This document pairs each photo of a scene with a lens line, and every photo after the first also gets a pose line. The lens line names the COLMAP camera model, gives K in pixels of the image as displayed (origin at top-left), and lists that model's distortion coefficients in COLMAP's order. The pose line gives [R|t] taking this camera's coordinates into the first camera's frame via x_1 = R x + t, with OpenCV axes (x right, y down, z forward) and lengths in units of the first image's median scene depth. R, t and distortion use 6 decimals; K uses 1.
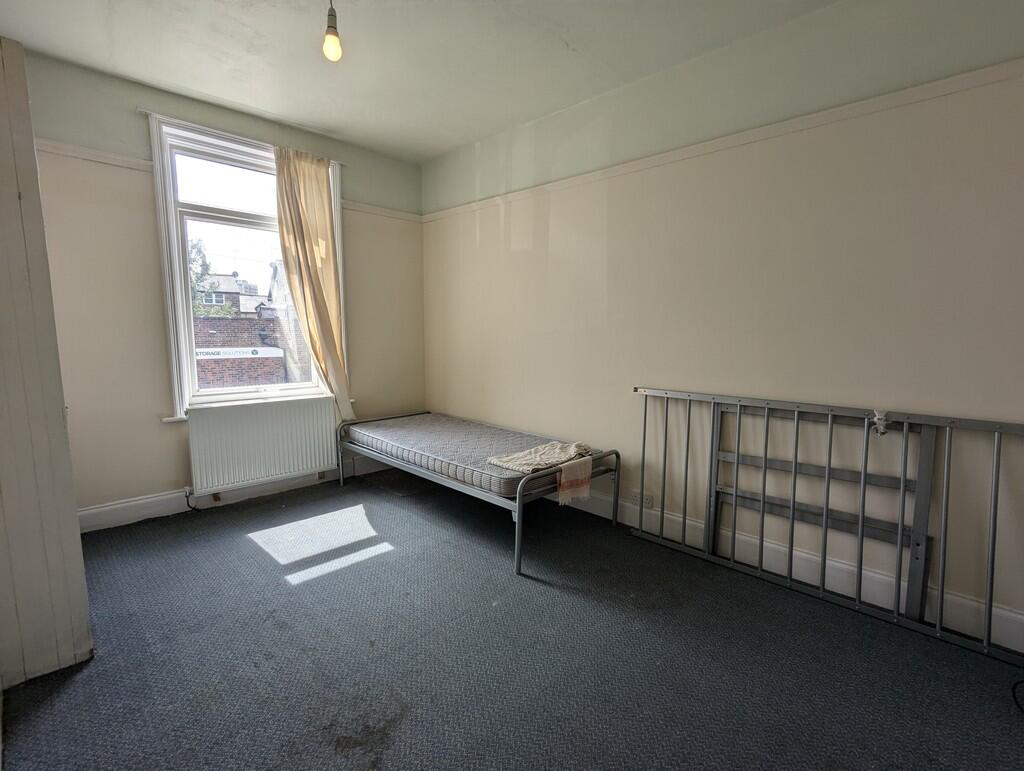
lens RADIAL K [[487.9, 0, 512.1], [0, 487.9, 385.5], [0, 0, 1]] dist [0.001702, 0.000395]
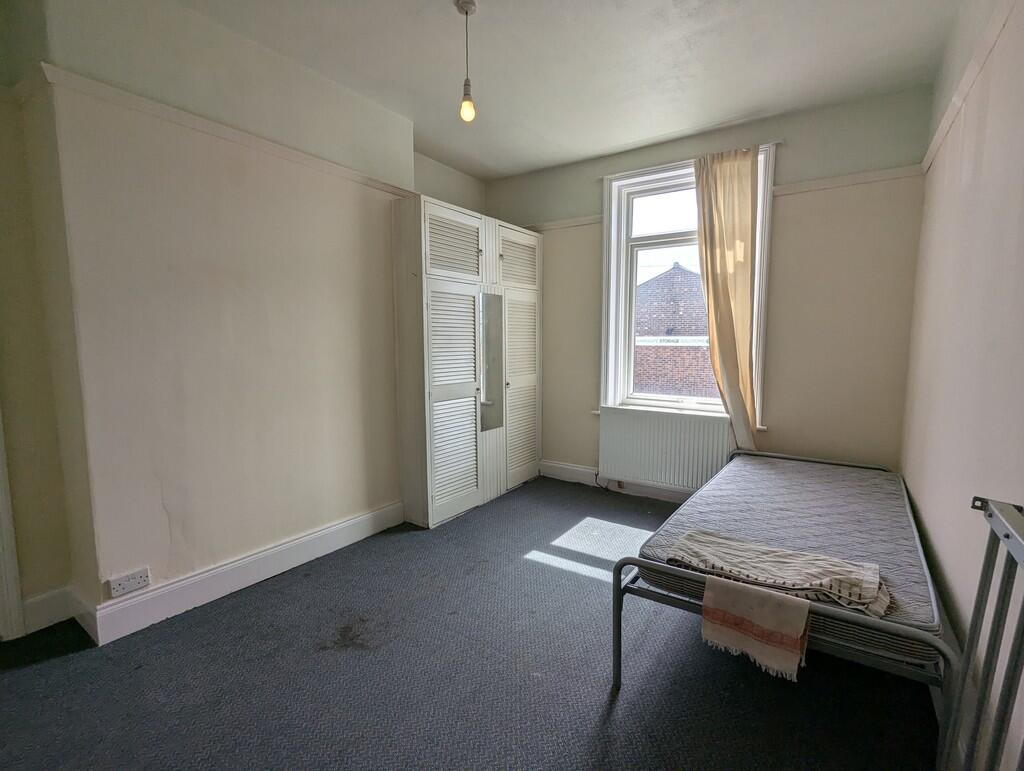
lens RADIAL K [[487.9, 0, 513.1], [0, 487.9, 388.9], [0, 0, 1]] dist [0.001702, 0.000395]
pose [[0.182249, 0.093985, -0.978750, 0.496915], [-0.110271, 0.991095, 0.074637, -0.061856], [0.977050, 0.094325, 0.190989, 0.520681]]
